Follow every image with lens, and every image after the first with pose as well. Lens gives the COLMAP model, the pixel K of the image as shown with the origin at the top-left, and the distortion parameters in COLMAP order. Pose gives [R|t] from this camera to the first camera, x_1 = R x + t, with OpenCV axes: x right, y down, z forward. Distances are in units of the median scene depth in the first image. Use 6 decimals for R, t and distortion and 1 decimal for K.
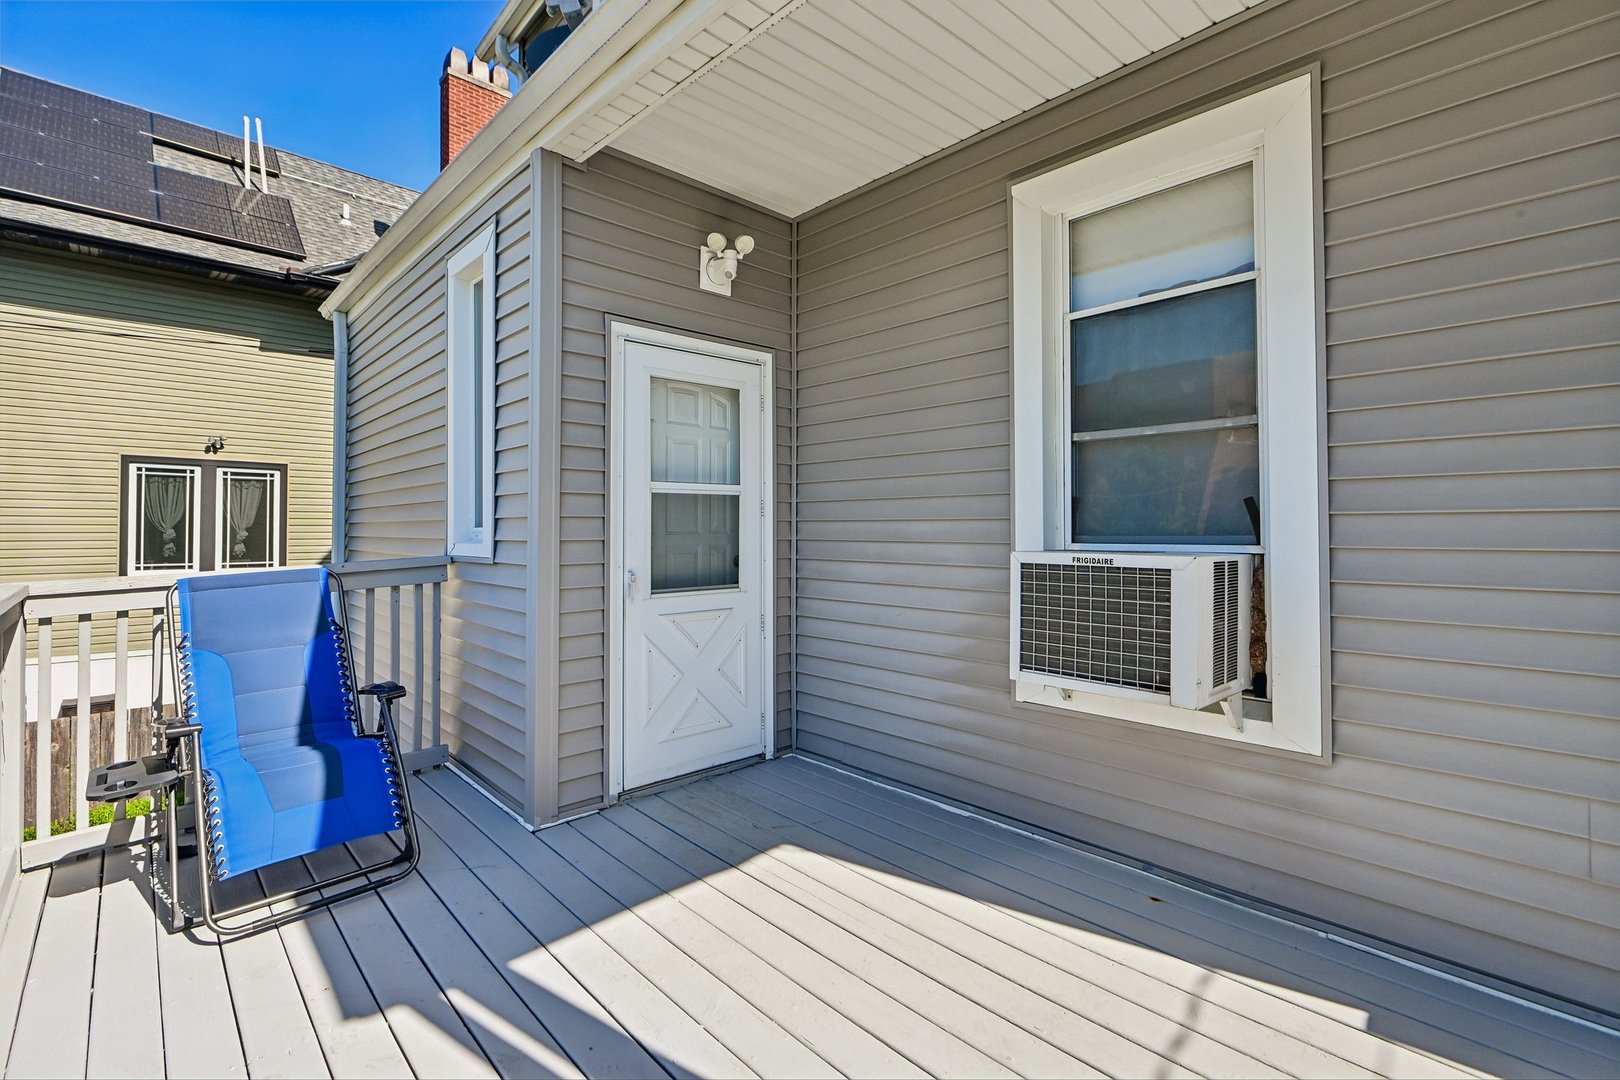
lens RADIAL K [[738.3, 0, 797.5], [0, 738.3, 524.4], [0, 0, 1]] dist [0.003969, 0.000009]
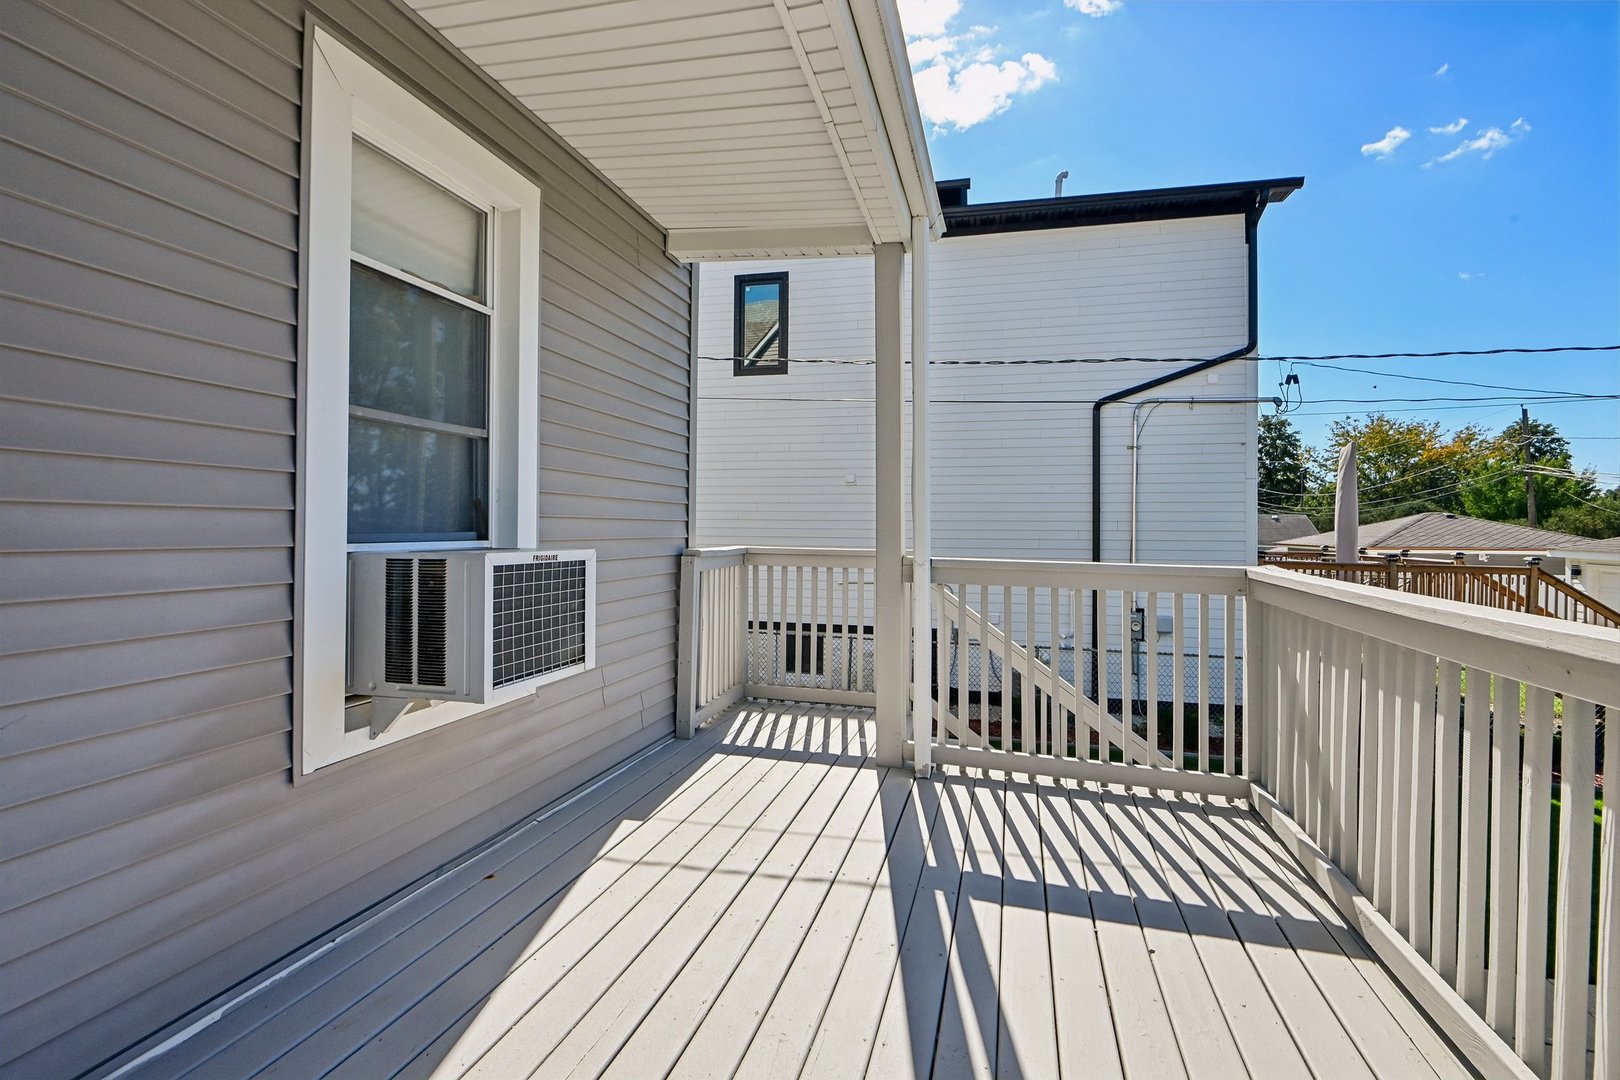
lens RADIAL K [[738.3, 0, 797.5], [0, 738.3, 524.4], [0, 0, 1]] dist [0.003969, 0.000009]
pose [[-0.514498, -0.003187, 0.857486, -0.660172], [-0.018200, 0.999808, -0.007205, 0.003144], [-0.857299, -0.019313, -0.514457, 1.200937]]
